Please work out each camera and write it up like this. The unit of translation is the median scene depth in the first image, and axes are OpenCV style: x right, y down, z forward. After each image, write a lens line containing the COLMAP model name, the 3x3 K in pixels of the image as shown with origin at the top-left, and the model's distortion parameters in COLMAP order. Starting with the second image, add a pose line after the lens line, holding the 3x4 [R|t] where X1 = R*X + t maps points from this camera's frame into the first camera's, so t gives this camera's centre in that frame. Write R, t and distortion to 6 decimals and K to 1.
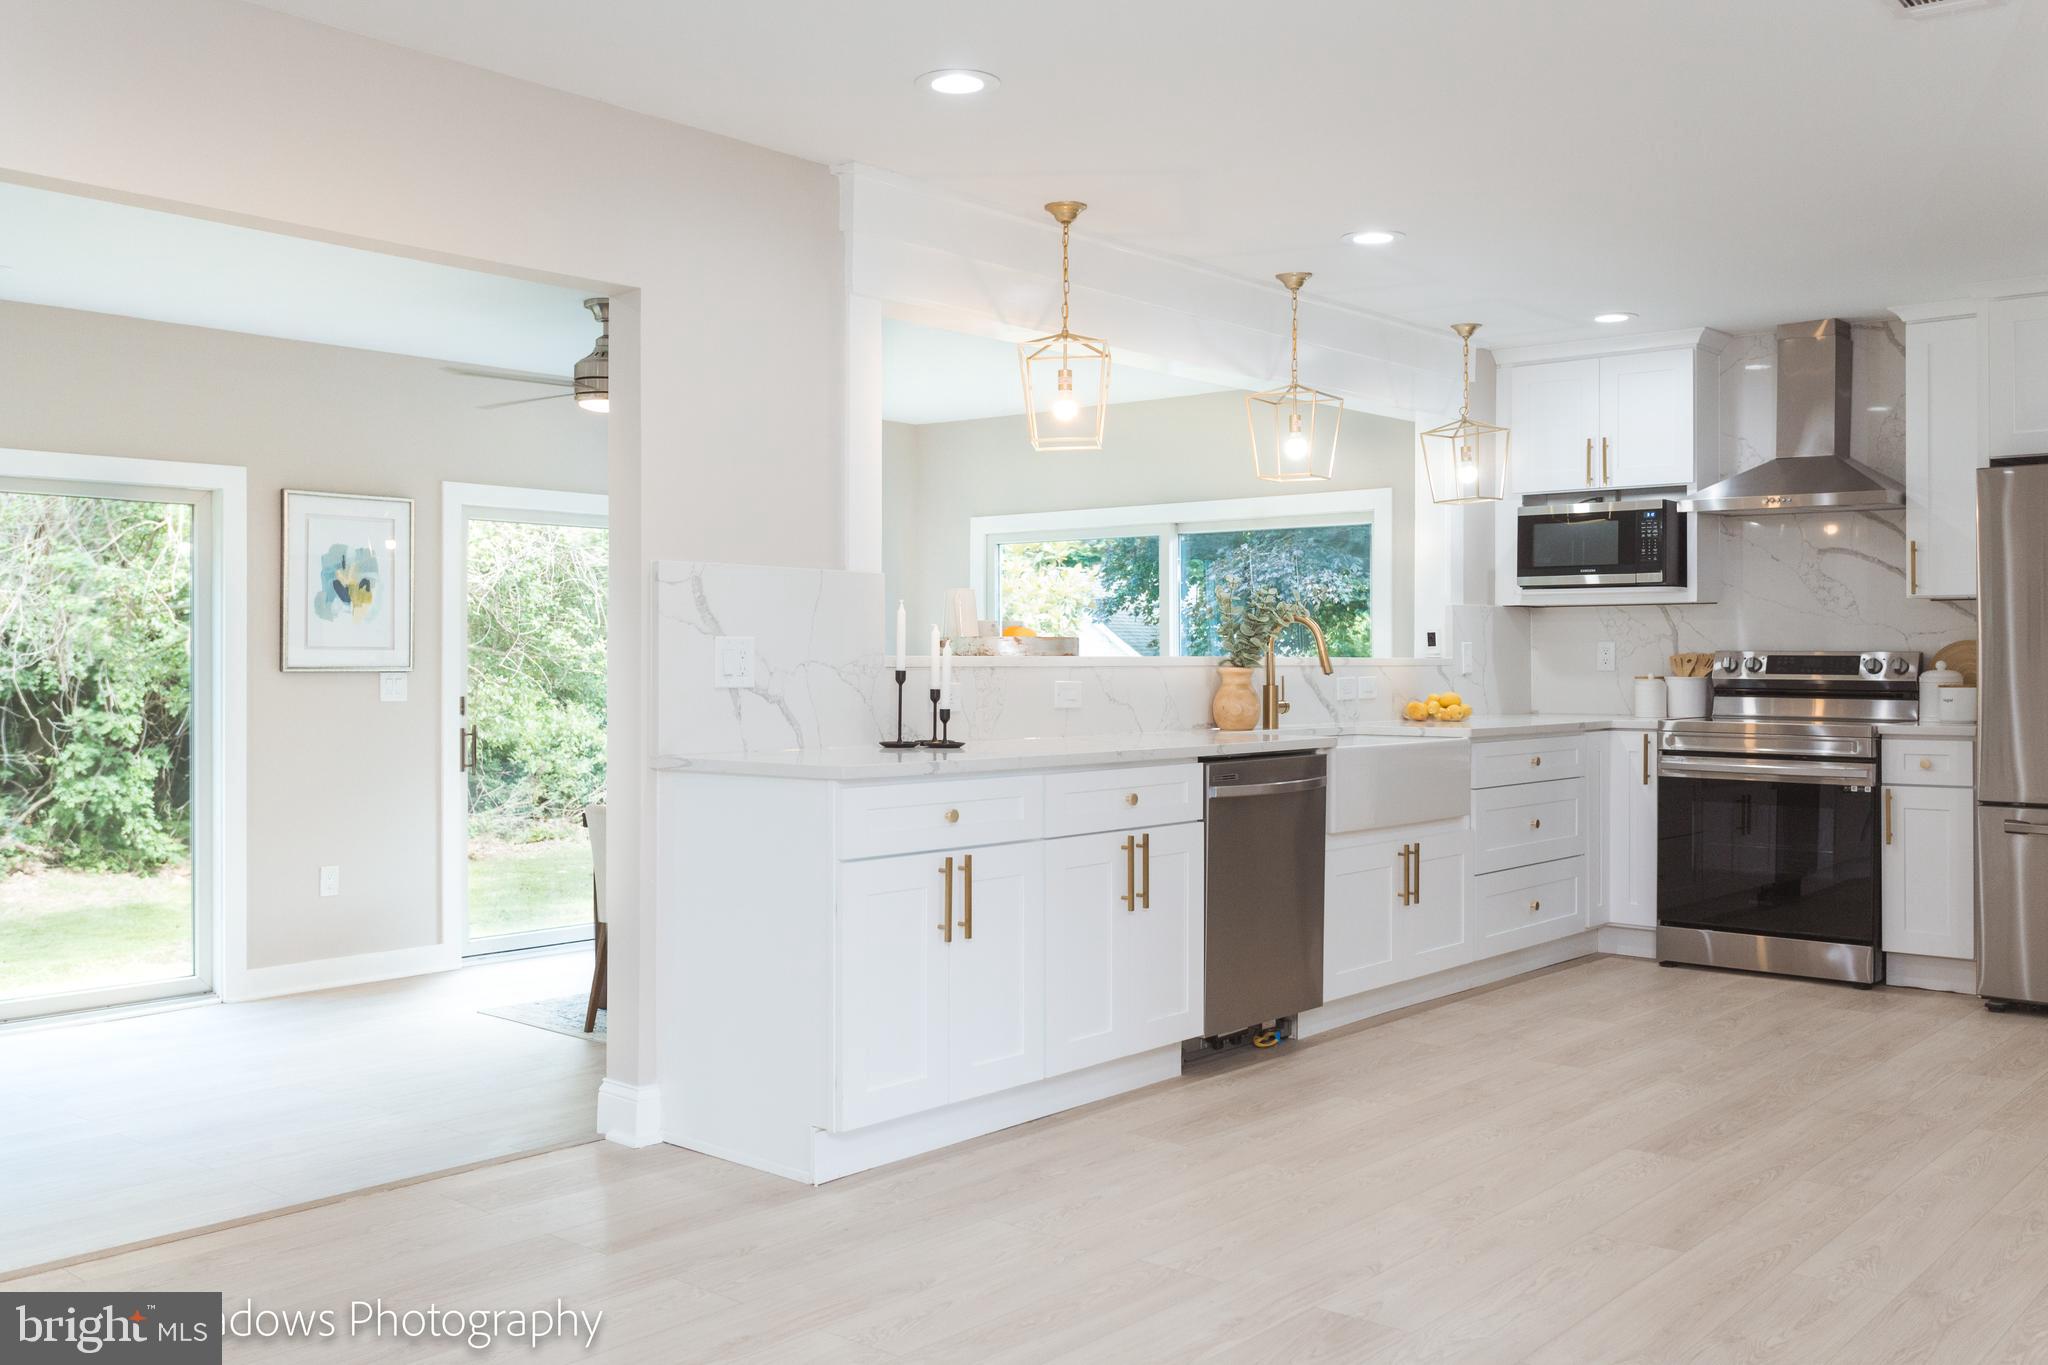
lens RADIAL K [[1831.3, 0, 1026.0], [0, 1831.3, 670.9], [0, 0, 1]] dist [0.014899, 0.011885]
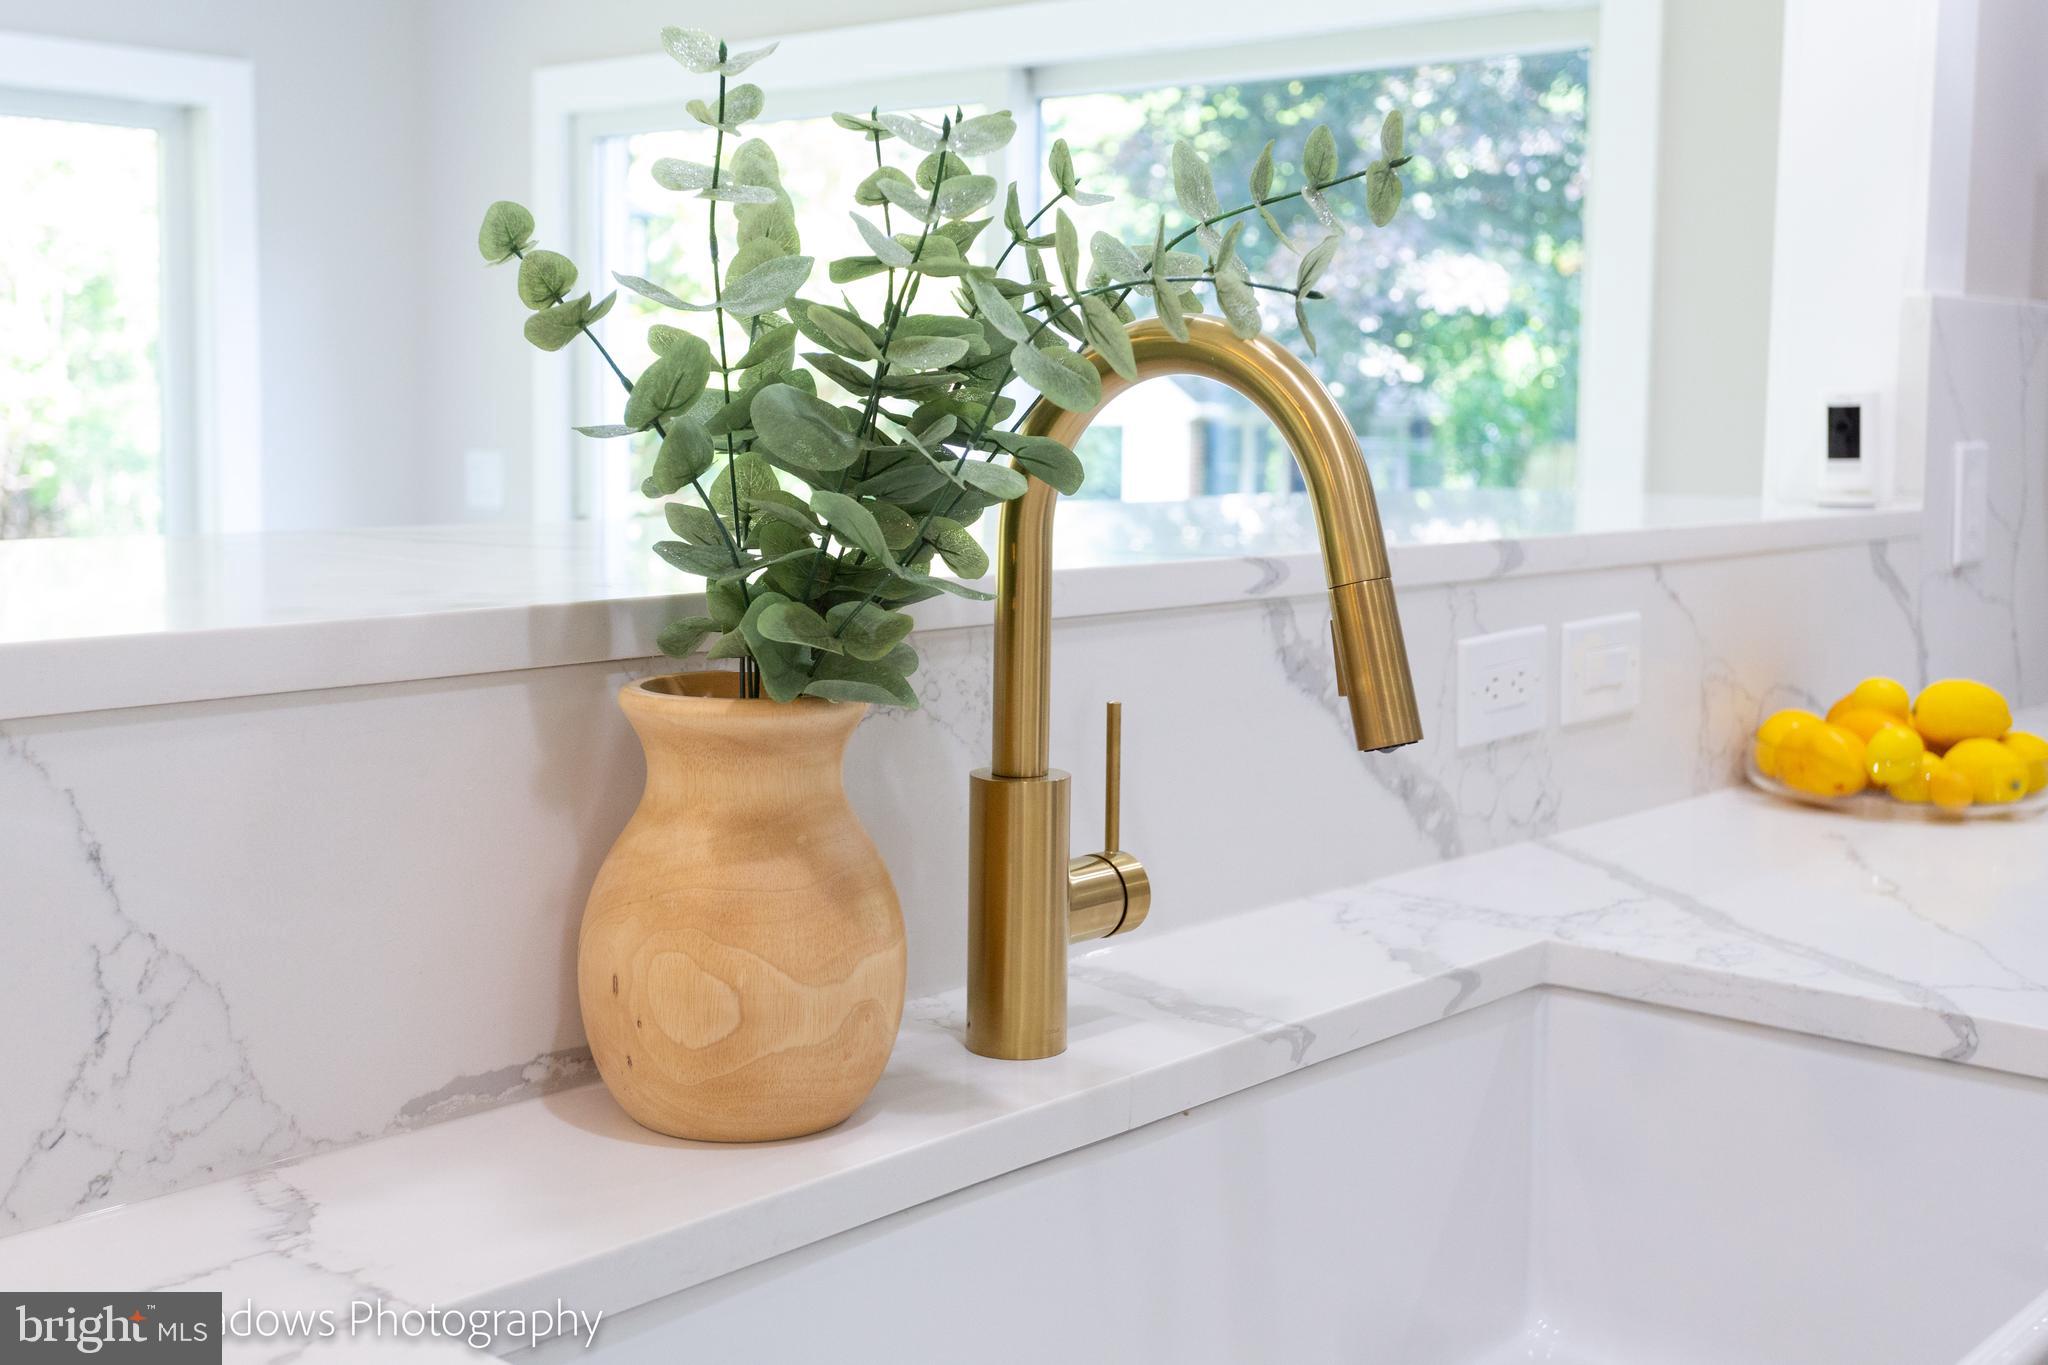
lens RADIAL K [[2411.2, 0, 1025.3], [0, 2411.2, 568.8], [0, 0, 1]] dist [0.023439, 0.022769]
pose [[0.999706, 0.015148, -0.018937, 0.118896], [-0.013828, 0.997587, 0.068034, -0.020491], [0.019921, -0.067752, 0.997503, 0.687734]]
